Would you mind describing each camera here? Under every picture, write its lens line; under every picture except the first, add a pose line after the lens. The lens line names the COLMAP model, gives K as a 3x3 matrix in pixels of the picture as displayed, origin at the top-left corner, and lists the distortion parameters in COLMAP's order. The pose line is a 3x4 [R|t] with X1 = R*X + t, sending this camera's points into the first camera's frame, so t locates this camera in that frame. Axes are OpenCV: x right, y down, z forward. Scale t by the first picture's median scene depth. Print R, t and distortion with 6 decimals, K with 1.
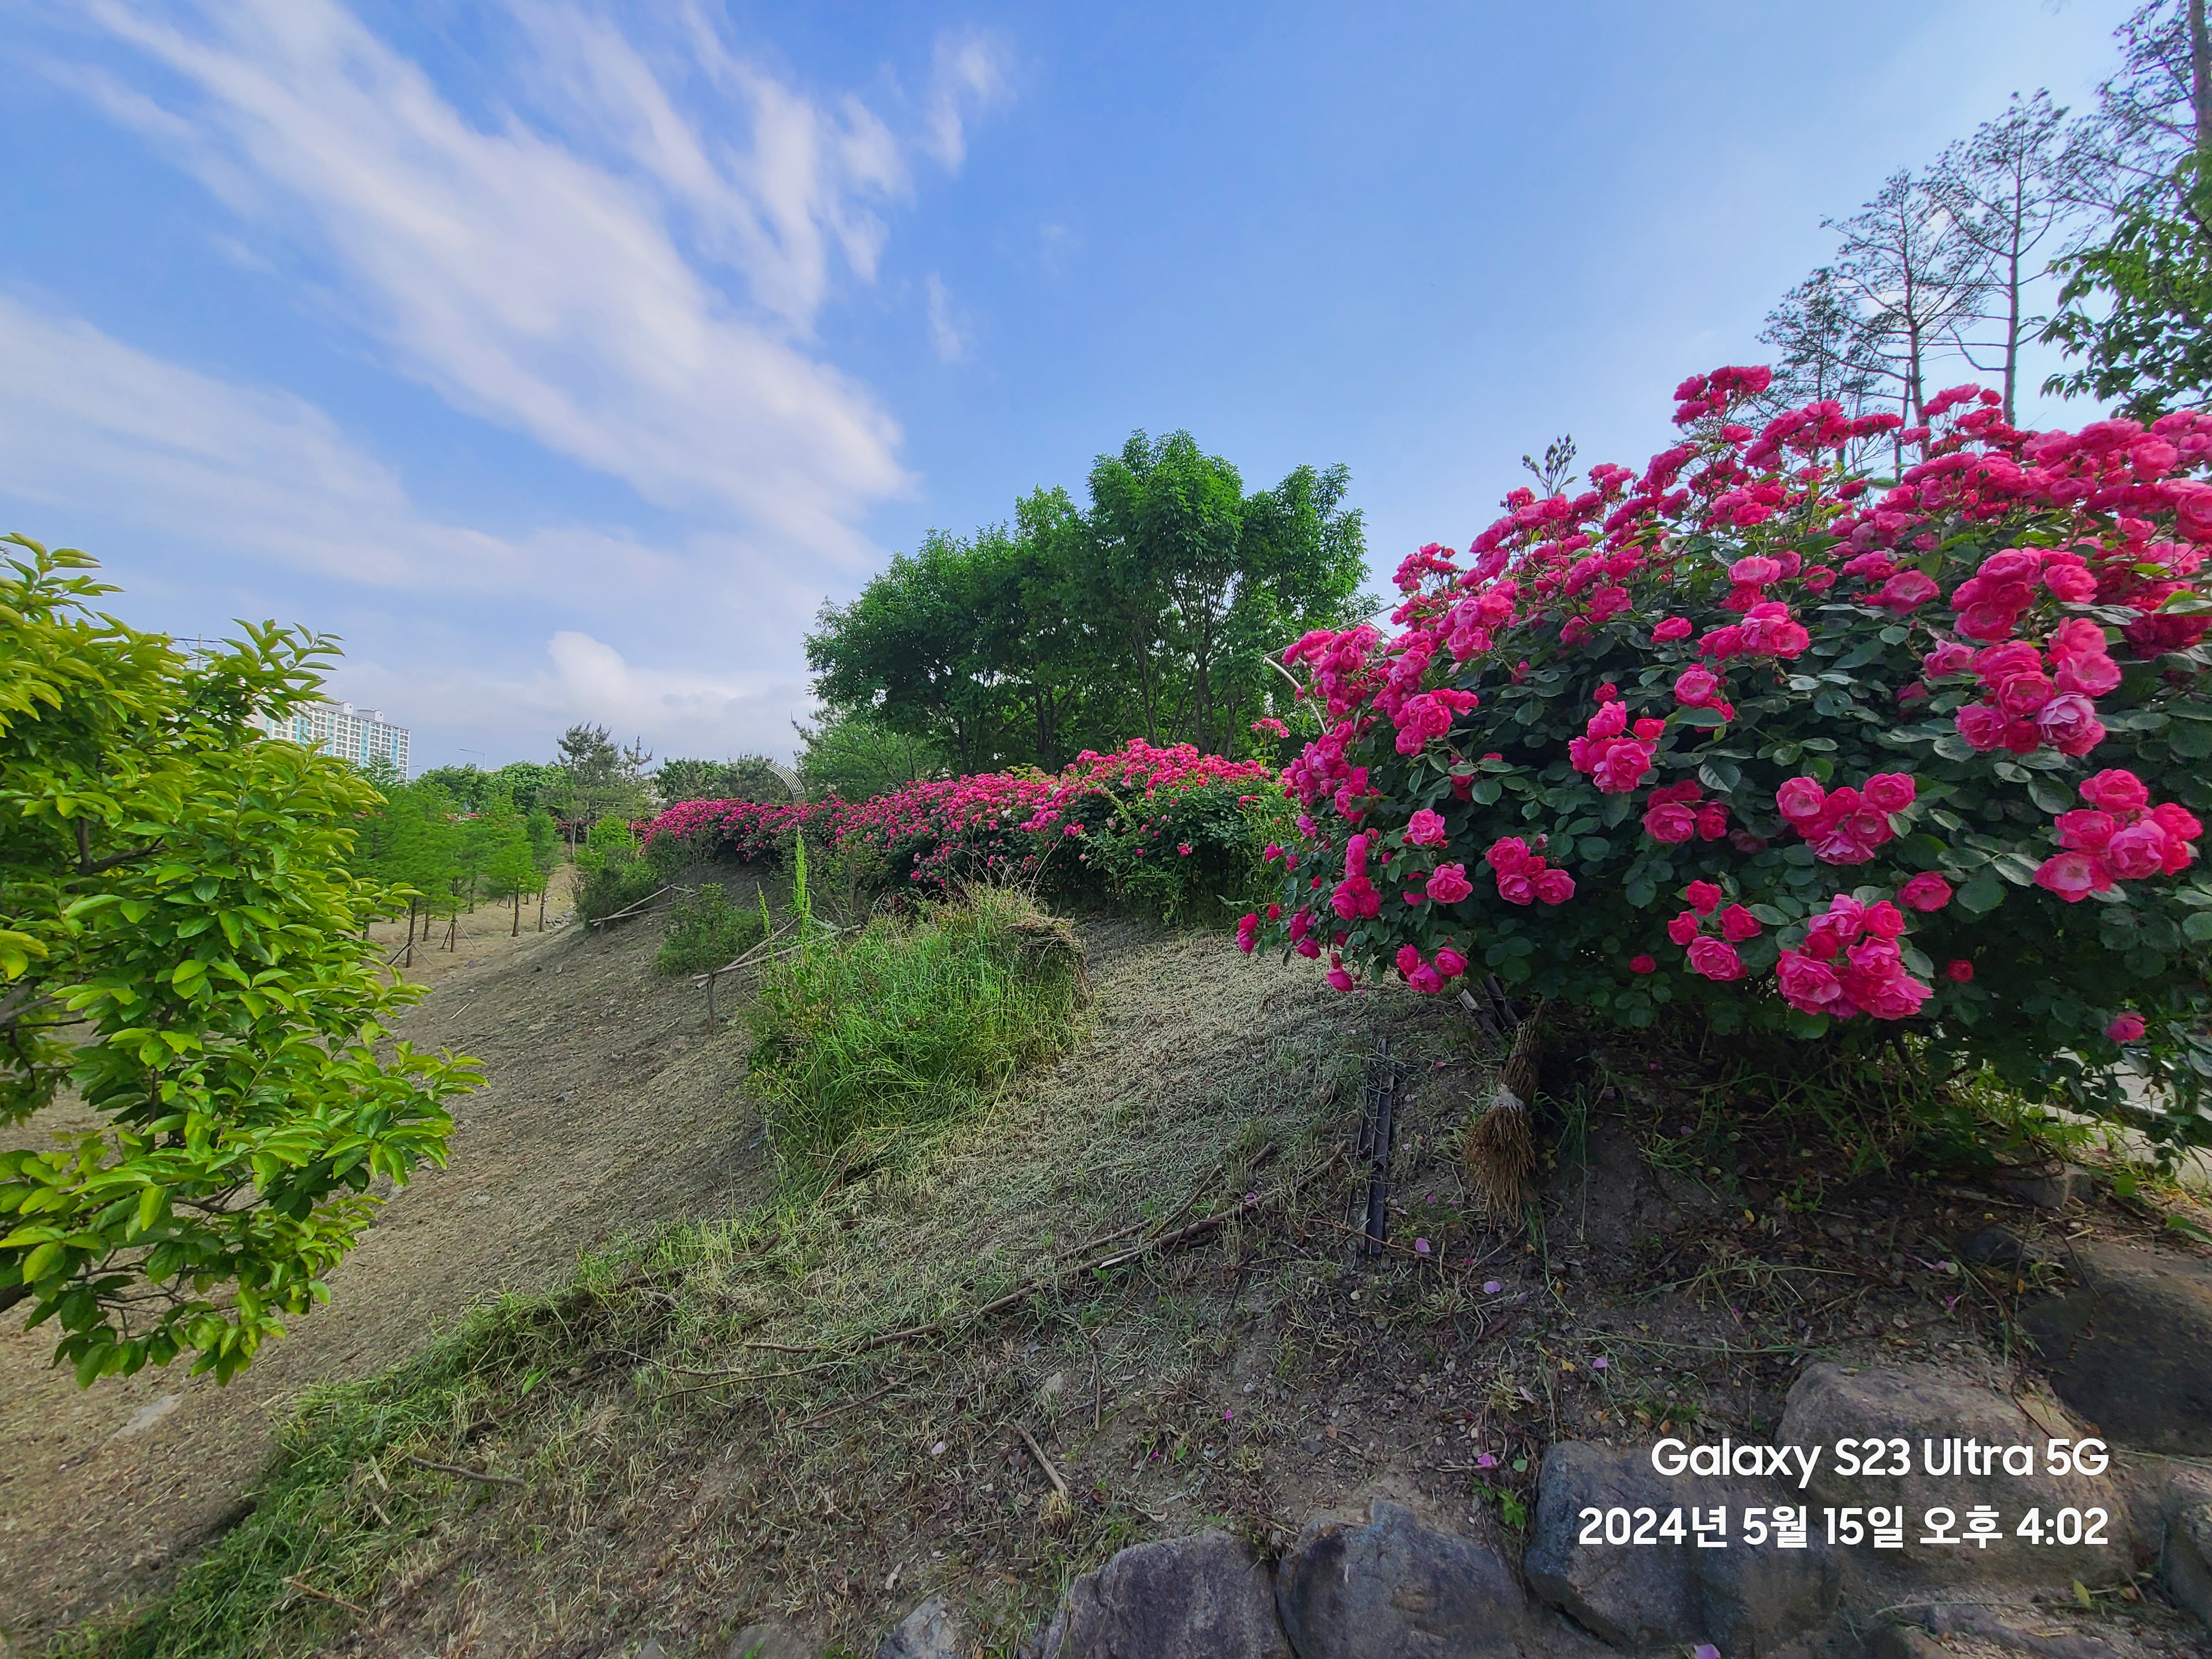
lens RADIAL K [[890.4, 0, 1113.0], [0, 890.4, 823.7], [0, 0, 1]] dist [-0.001124, -0.004458]
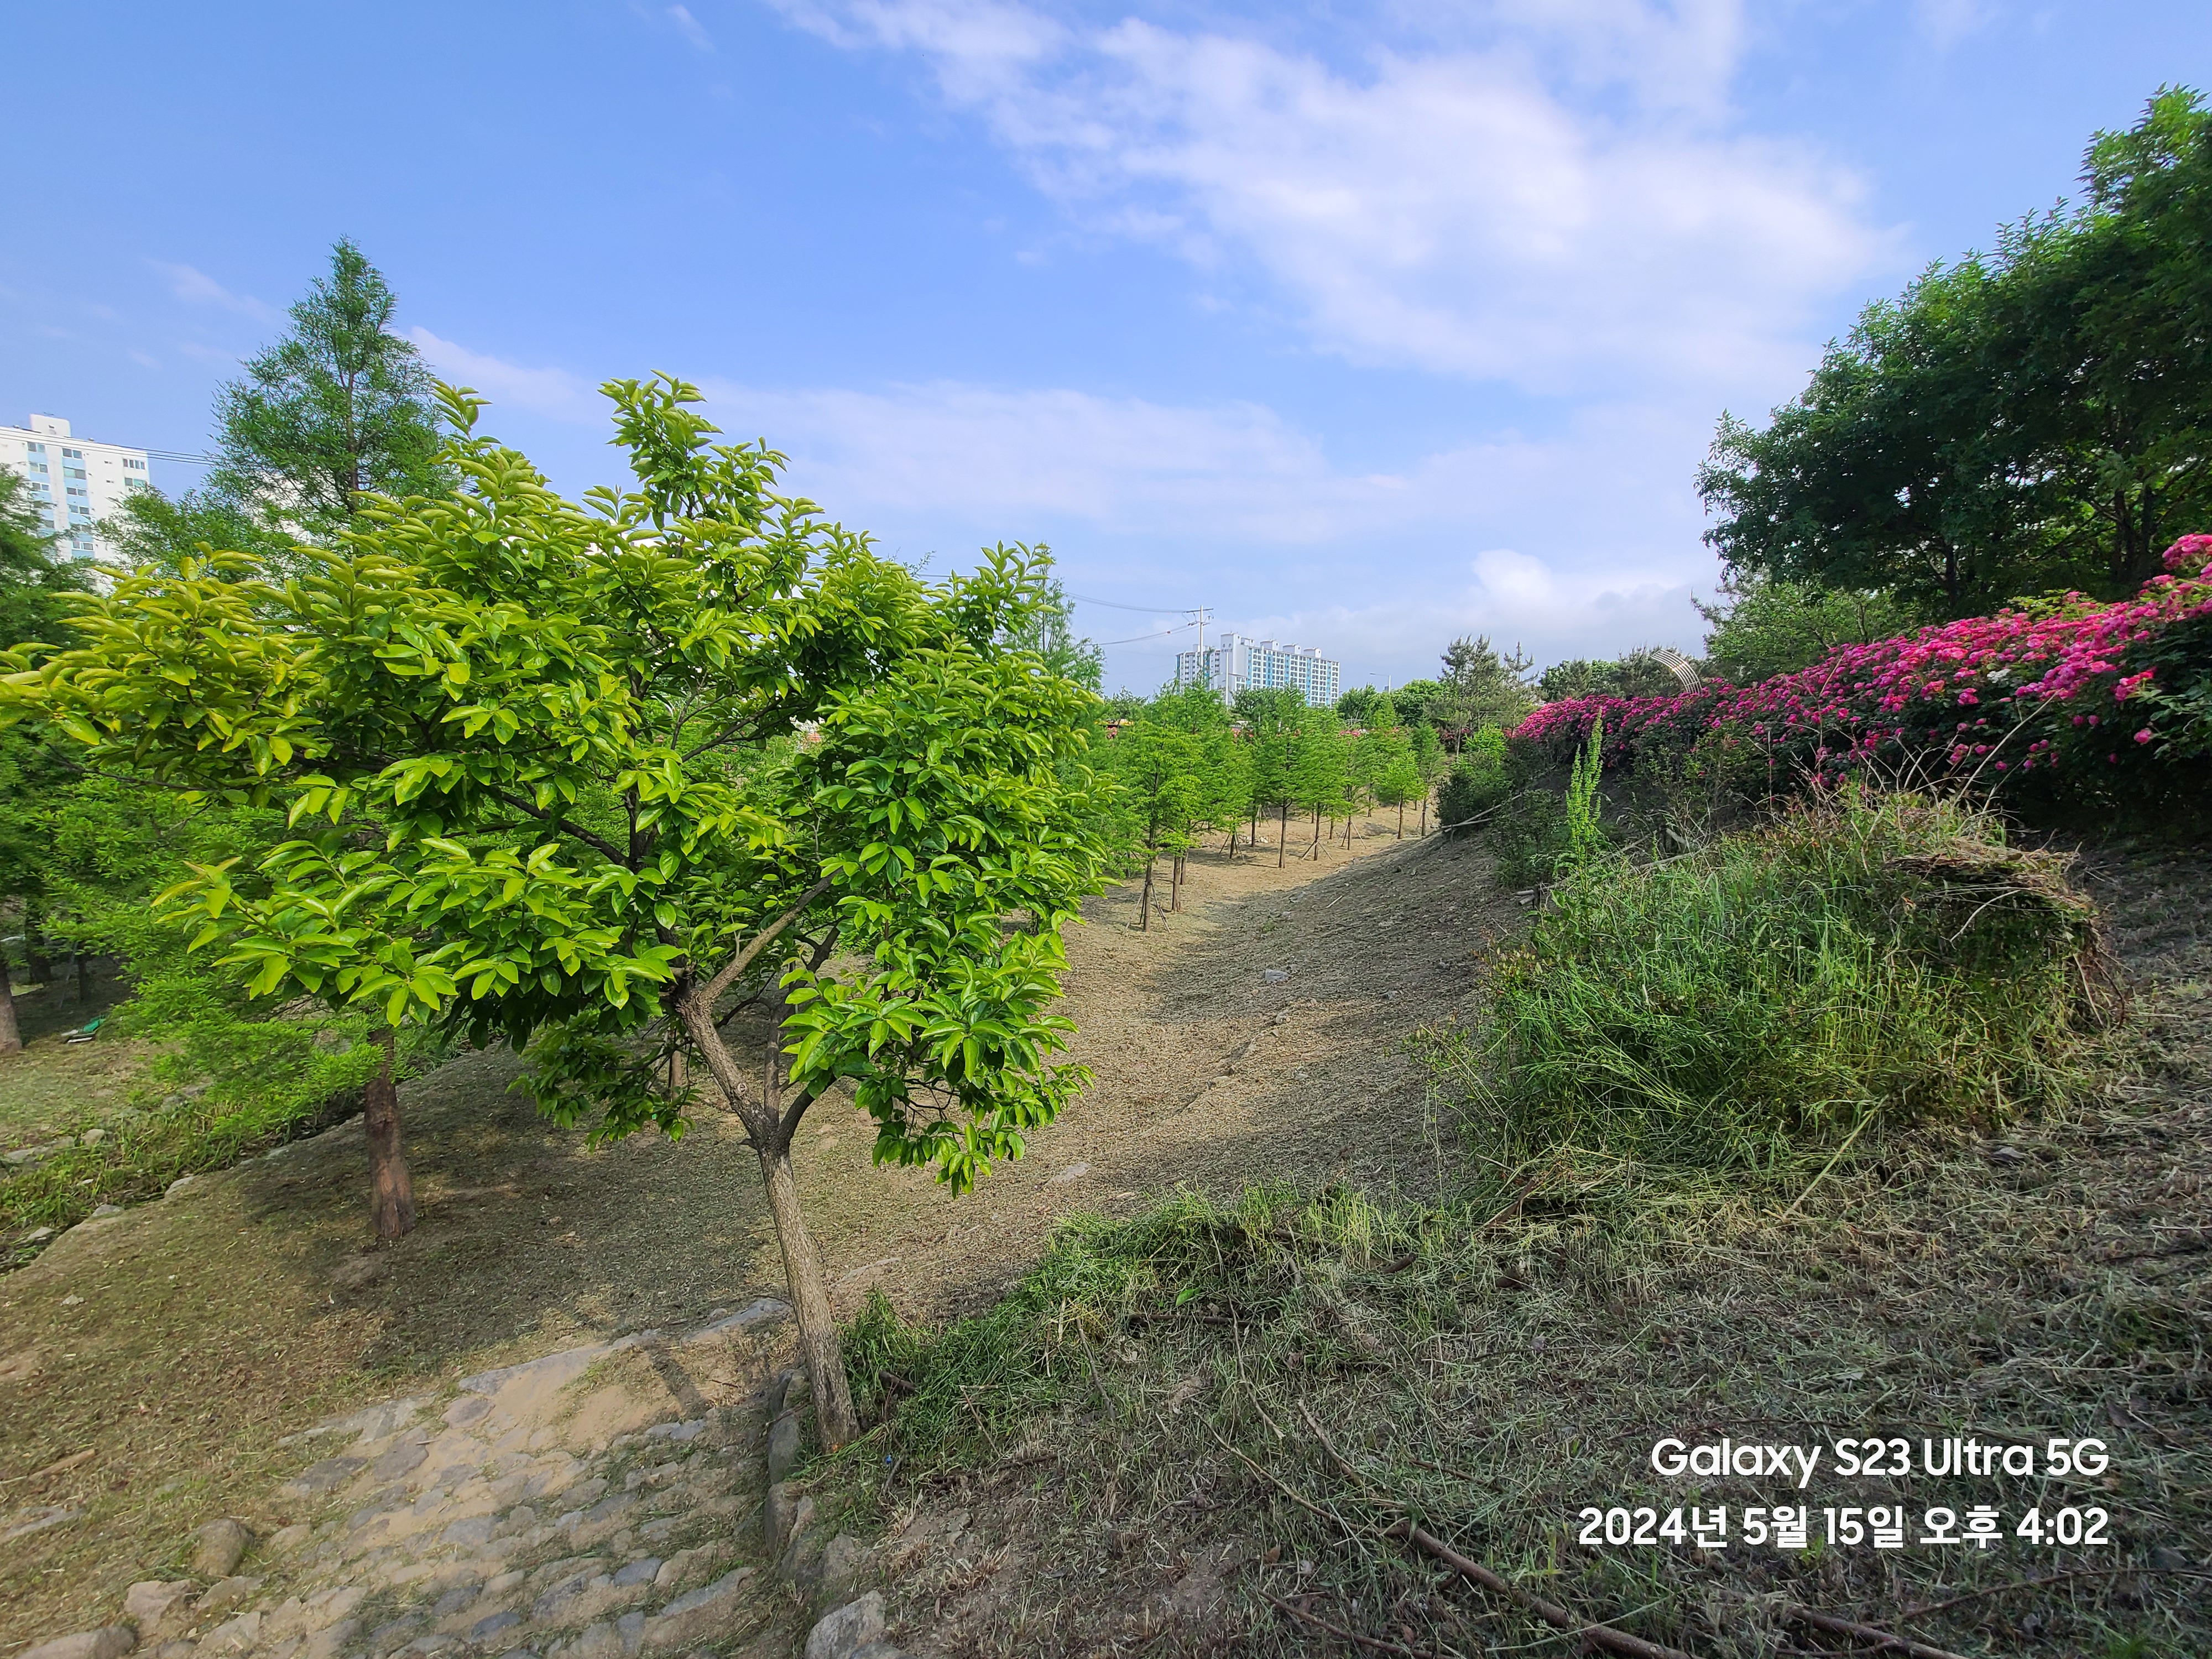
lens RADIAL K [[890.4, 0, 1113.0], [0, 890.4, 823.7], [0, 0, 1]] dist [-0.001124, -0.004458]
pose [[0.584152, 0.034297, -0.810920, 0.022071], [0.047648, 0.995935, 0.076446, 0.014050], [0.810245, -0.083295, 0.580143, 0.145043]]
